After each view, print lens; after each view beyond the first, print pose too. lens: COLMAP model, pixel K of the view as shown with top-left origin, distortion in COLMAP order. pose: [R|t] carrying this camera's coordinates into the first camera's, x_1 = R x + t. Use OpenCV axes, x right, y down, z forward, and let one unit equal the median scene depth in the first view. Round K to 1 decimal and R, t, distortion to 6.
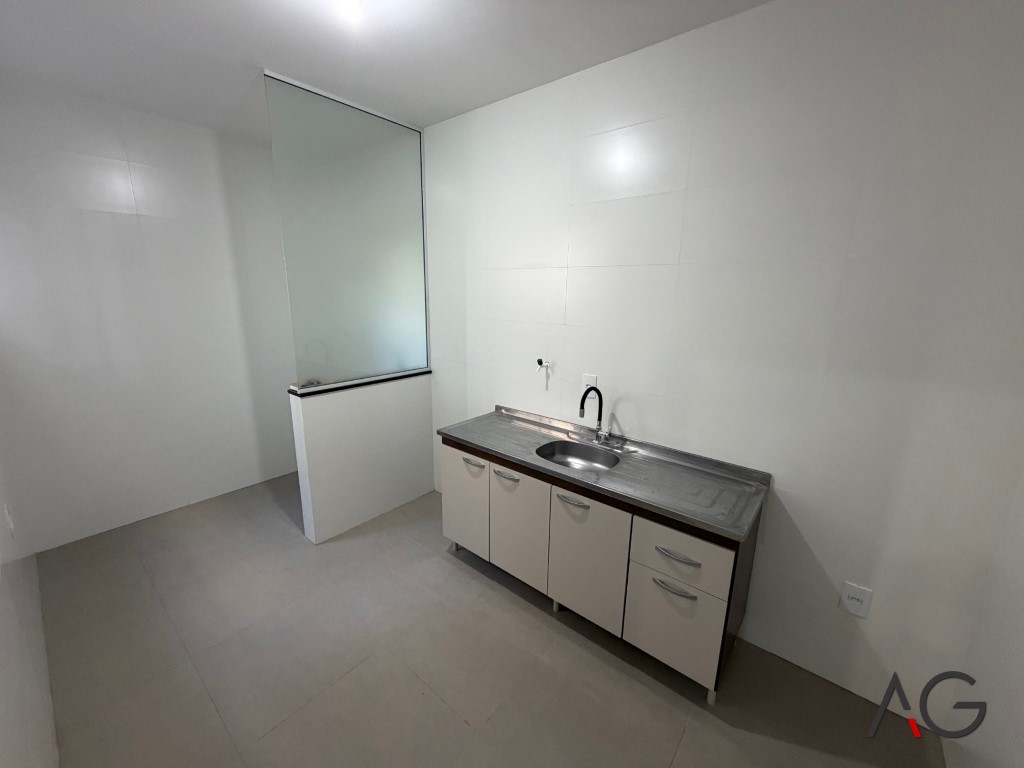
lens RADIAL K [[408.8, 0, 507.4], [0, 408.8, 387.3], [0, 0, 1]] dist [0.000215, -0.000050]
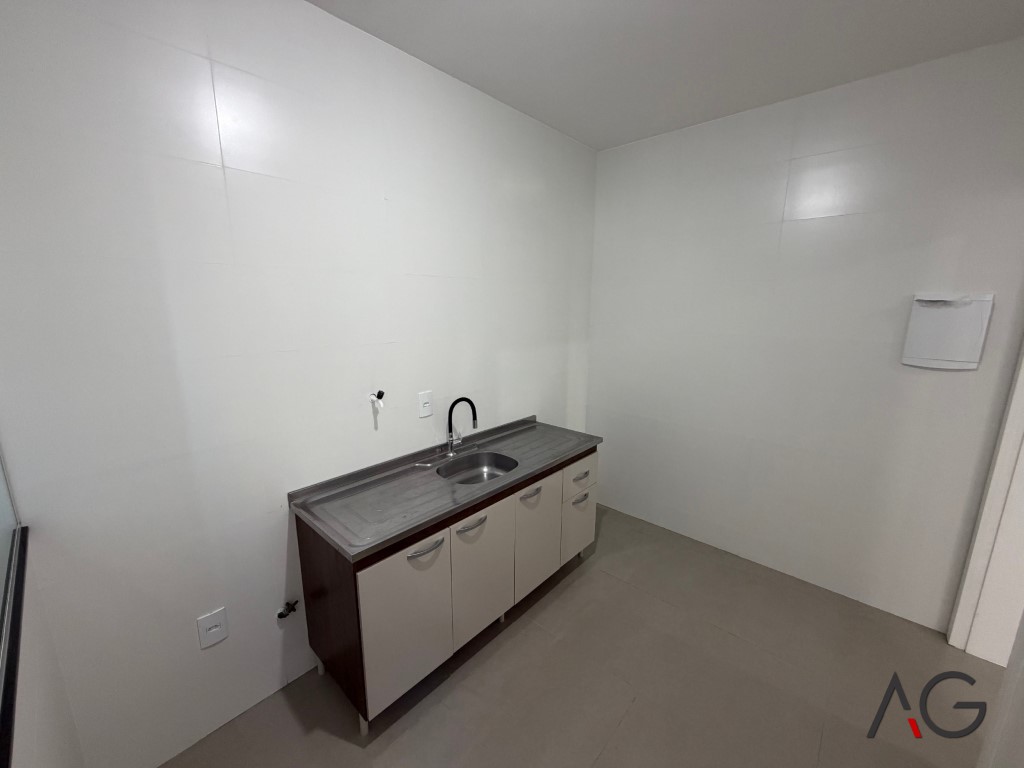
lens RADIAL K [[408.8, 0, 507.4], [0, 408.8, 387.3], [0, 0, 1]] dist [0.000215, -0.000050]
pose [[0.041697, -0.209513, 0.976917, -0.737936], [0.244018, 0.950293, 0.193388, -0.184932], [-0.968874, 0.230321, 0.090749, 0.791066]]
